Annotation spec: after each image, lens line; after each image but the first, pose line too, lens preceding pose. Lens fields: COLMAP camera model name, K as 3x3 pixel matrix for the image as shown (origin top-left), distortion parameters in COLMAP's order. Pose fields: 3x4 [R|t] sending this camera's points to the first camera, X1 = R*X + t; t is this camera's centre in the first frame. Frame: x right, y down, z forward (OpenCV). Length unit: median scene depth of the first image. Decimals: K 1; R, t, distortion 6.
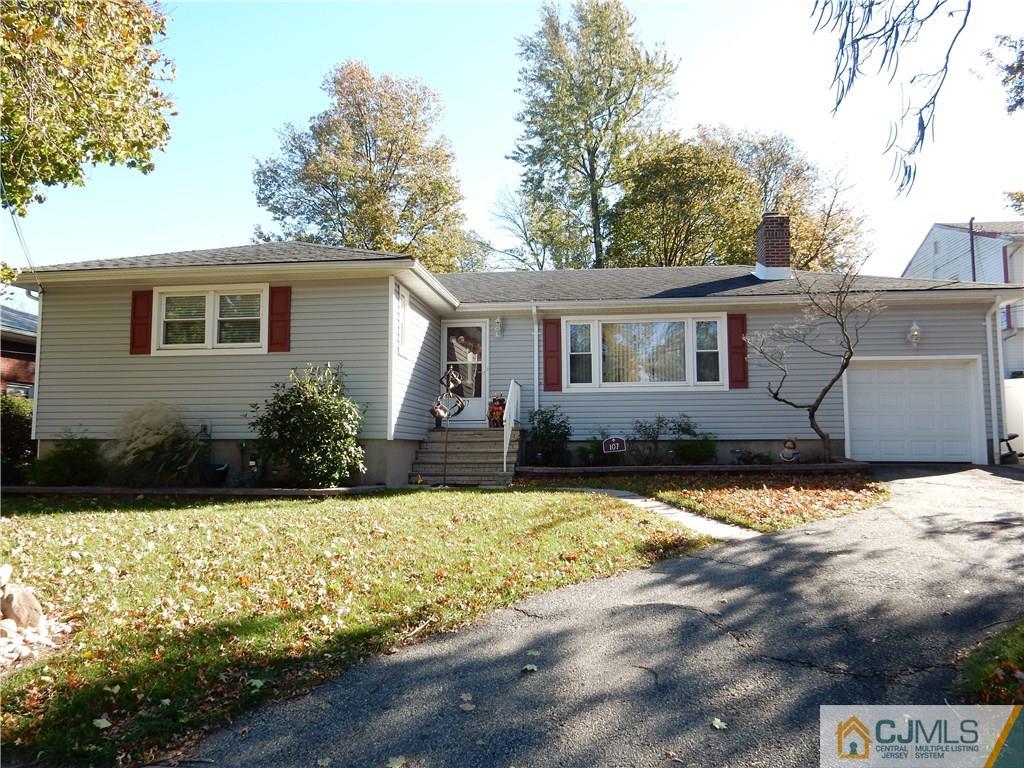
lens RADIAL K [[748.7, 0, 512.0], [0, 748.7, 384.0], [0, 0, 1]] dist [0.000522, -0.003981]
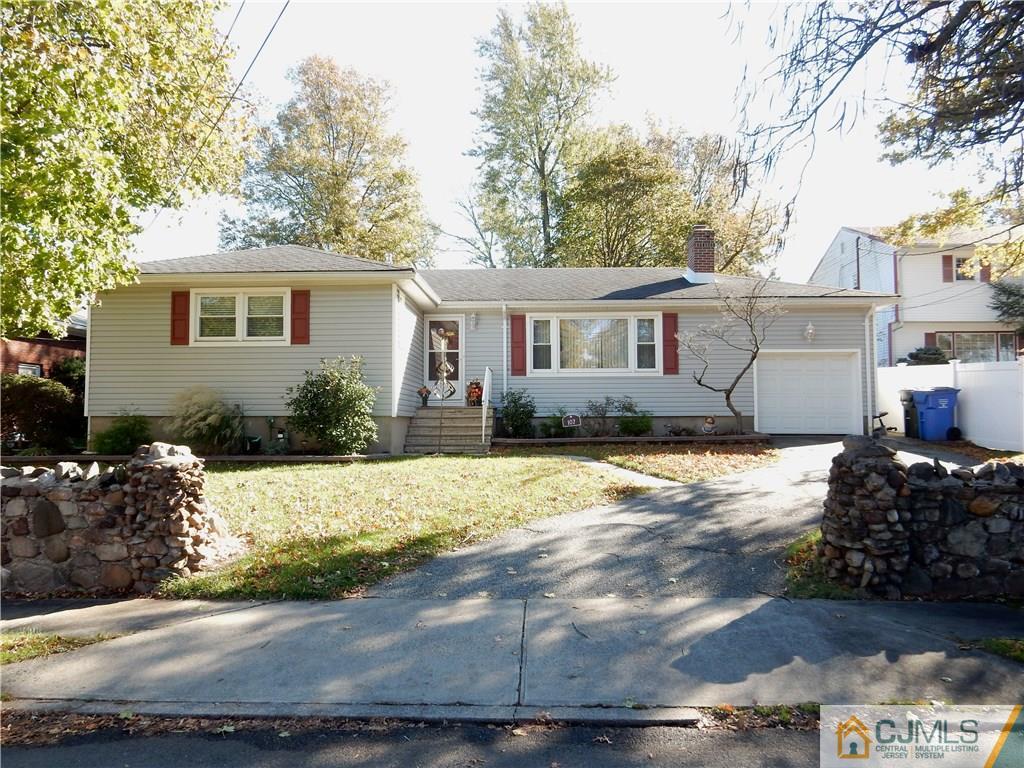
lens RADIAL K [[748.7, 0, 512.0], [0, 748.7, 384.0], [0, 0, 1]] dist [0.000522, -0.003981]
pose [[0.996664, 0.003914, 0.081522, -0.059570], [-0.006725, 0.999391, 0.034241, -0.019914], [-0.081339, -0.034675, 0.996083, -0.211879]]
